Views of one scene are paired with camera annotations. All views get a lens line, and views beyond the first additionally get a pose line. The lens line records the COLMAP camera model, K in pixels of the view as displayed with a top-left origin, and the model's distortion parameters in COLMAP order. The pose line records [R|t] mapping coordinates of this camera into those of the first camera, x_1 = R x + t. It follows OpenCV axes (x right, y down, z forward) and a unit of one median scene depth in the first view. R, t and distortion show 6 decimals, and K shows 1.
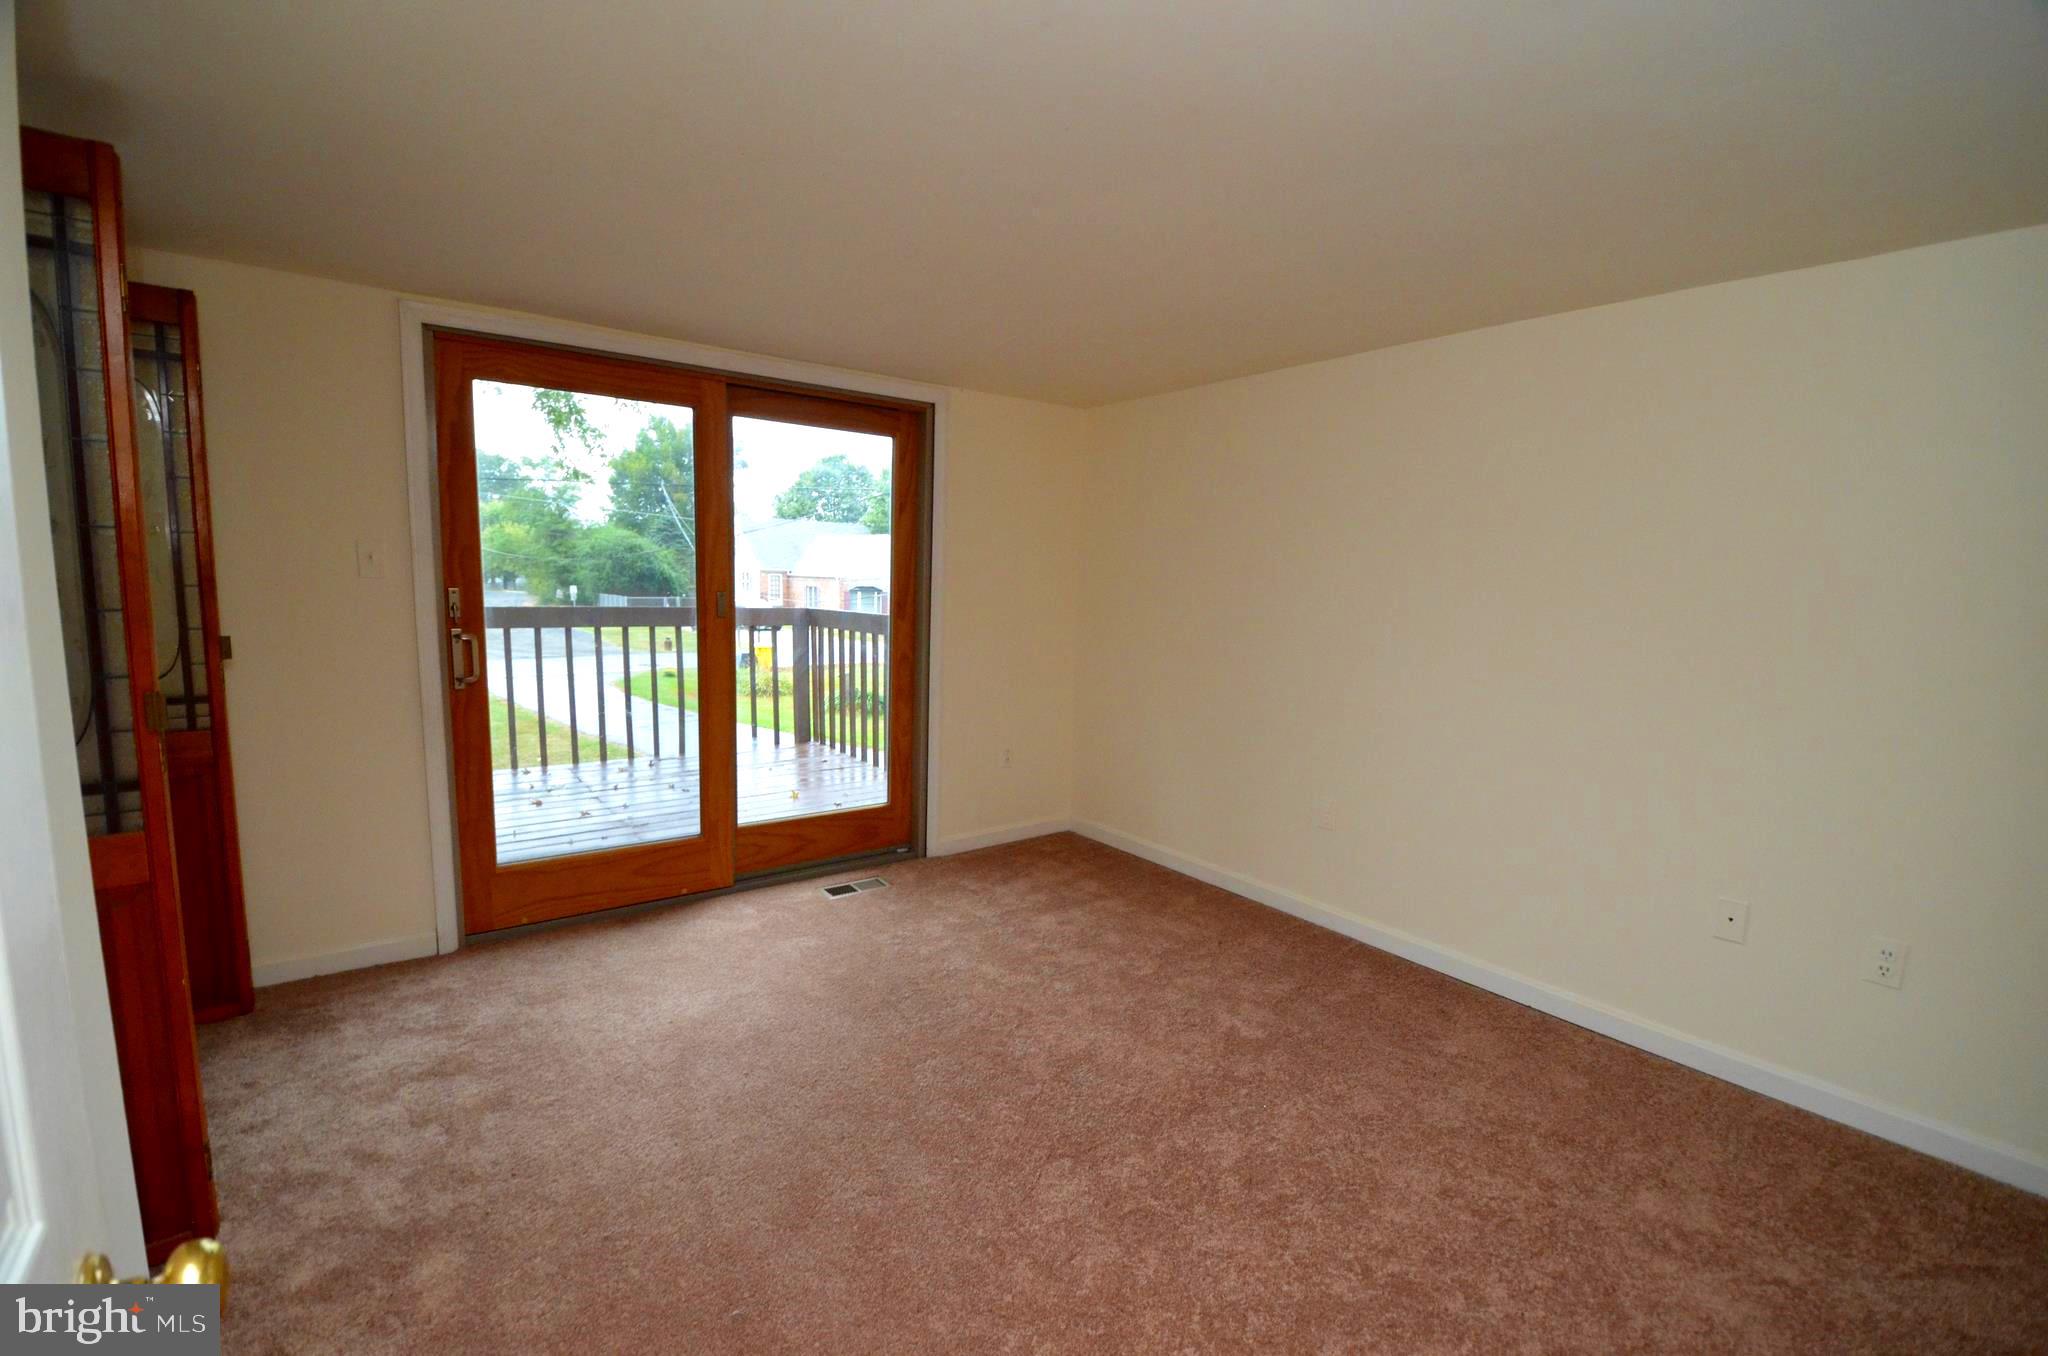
lens RADIAL K [[894.2, 0, 1026.4], [0, 894.2, 676.6], [0, 0, 1]] dist [0.002843, -0.011563]
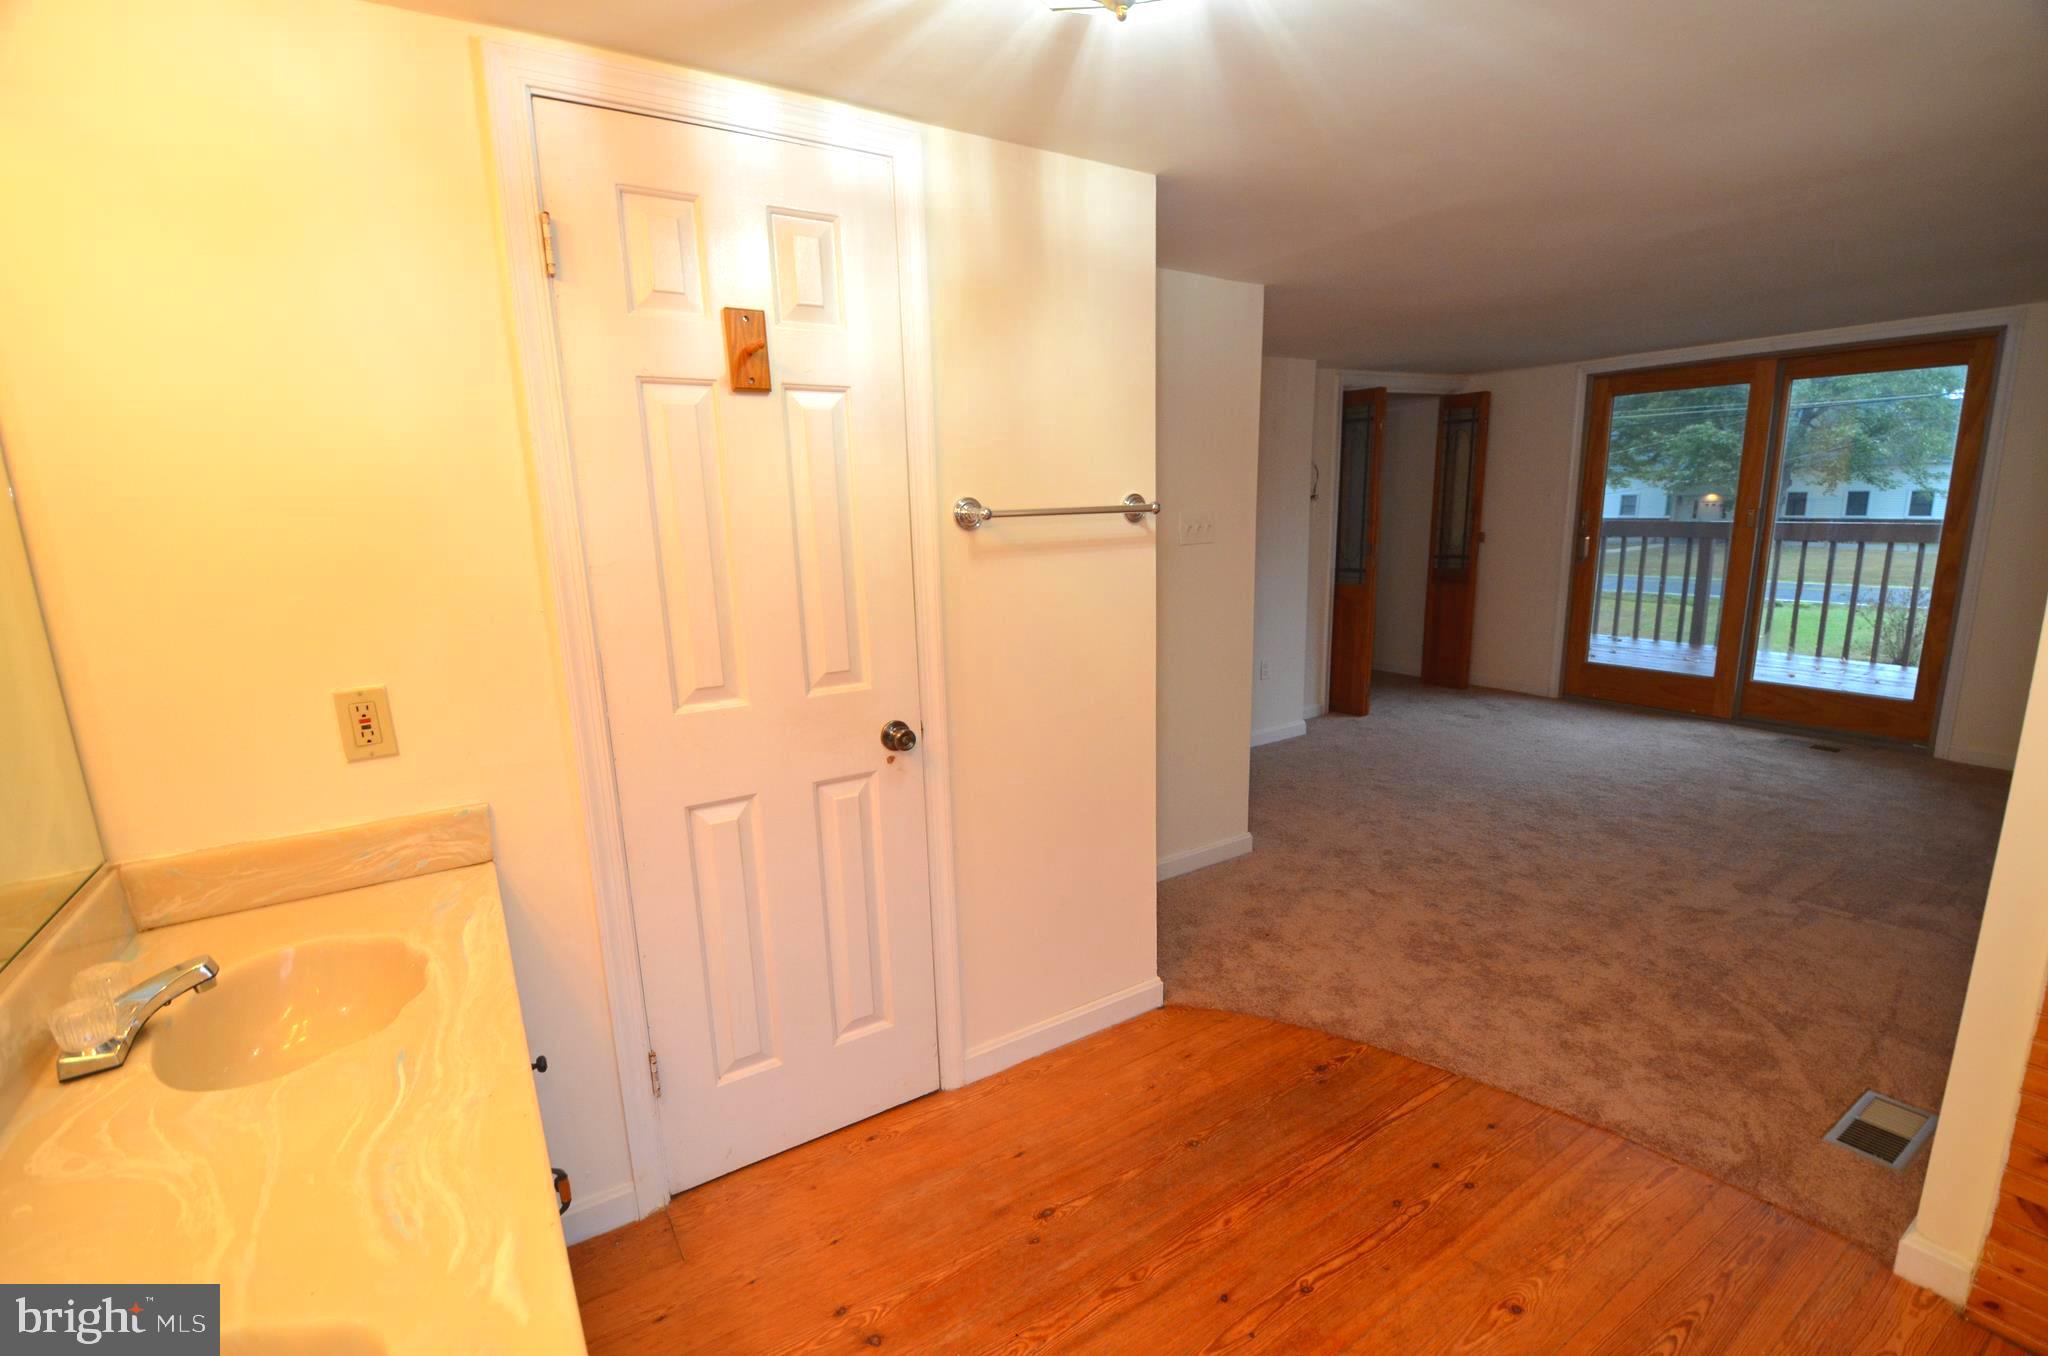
lens RADIAL K [[894.2, 0, 1024.9], [0, 894.2, 684.1], [0, 0, 1]] dist [0.002843, -0.011563]
pose [[-0.099389, 0.174086, -0.979702, 1.073421], [-0.094921, 0.978428, 0.183489, 0.019452], [0.990511, 0.111231, -0.080720, 0.005785]]
